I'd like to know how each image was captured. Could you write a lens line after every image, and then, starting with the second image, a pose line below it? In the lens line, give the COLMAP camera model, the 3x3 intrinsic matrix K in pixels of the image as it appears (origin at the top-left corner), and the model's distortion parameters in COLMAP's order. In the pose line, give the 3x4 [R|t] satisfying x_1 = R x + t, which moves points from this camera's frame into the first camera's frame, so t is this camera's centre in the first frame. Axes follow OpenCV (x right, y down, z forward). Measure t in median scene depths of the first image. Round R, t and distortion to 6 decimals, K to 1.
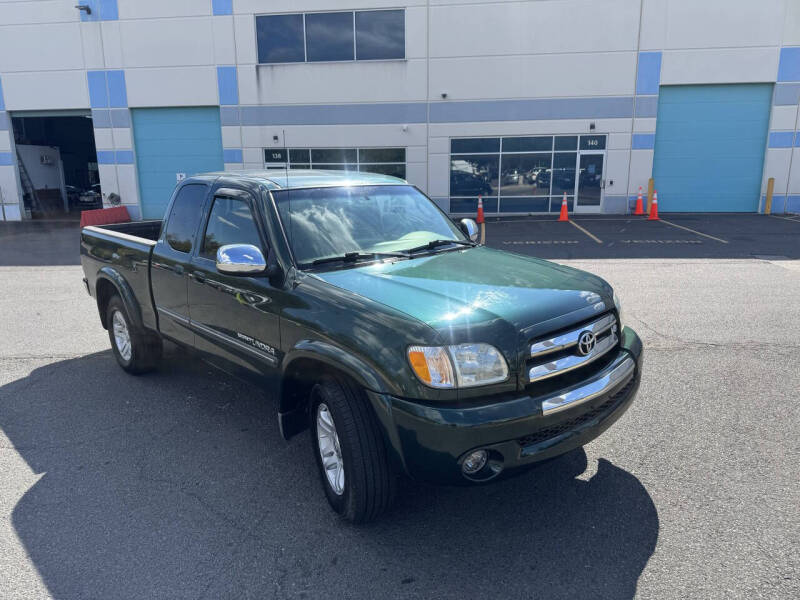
lens RADIAL K [[576.3, 0, 435.1], [0, 576.3, 269.1], [0, 0, 1]] dist [0.014300, -0.022845]
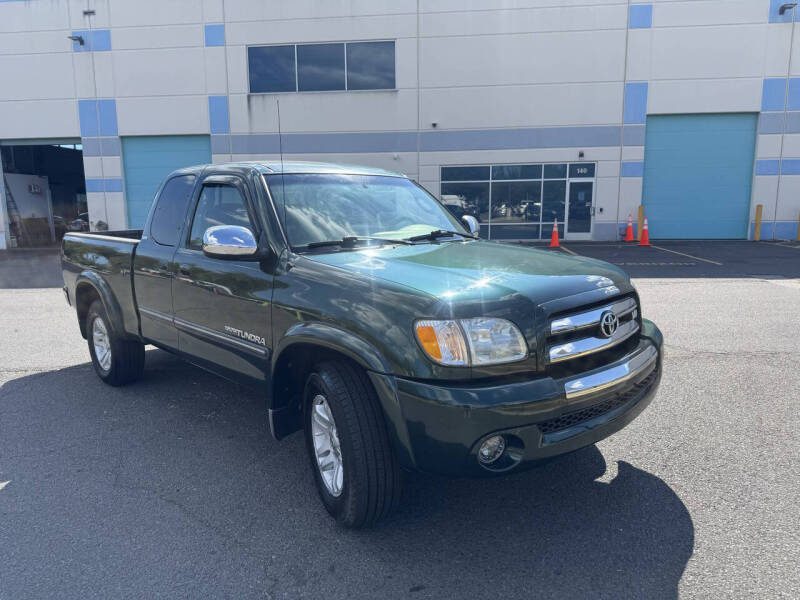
lens RADIAL K [[576.3, 0, 433.0], [0, 576.3, 270.3], [0, 0, 1]] dist [0.014300, -0.022845]
pose [[0.999900, -0.003799, 0.013650, -0.001762], [0.004488, 0.998697, -0.050829, 0.005583], [-0.013439, 0.050885, 0.998614, 0.005531]]
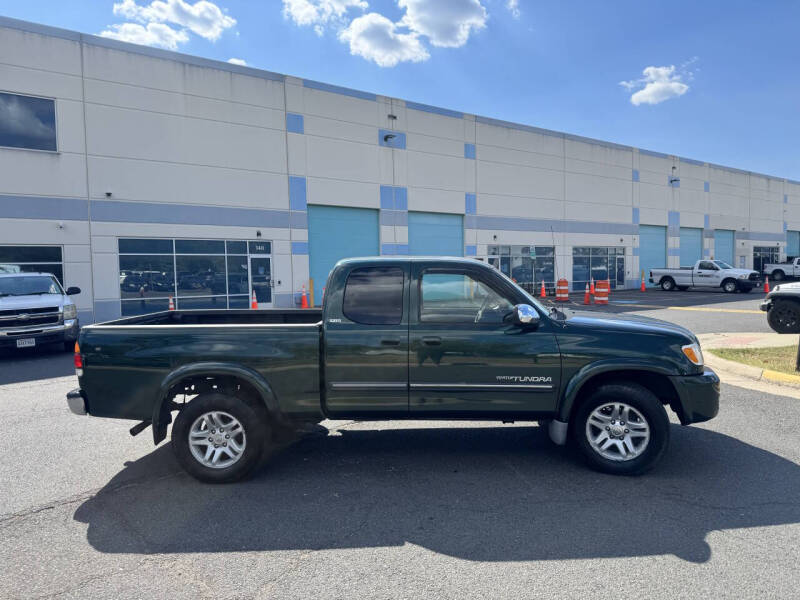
lens RADIAL K [[576.3, 0, 380.1], [0, 576.3, 271.0], [0, 0, 1]] dist [0.014300, -0.022845]
pose [[0.723293, 0.003623, 0.690532, -0.373985], [0.119444, 0.984257, -0.130274, 0.000527], [-0.680133, 0.176706, 0.711474, 0.053053]]
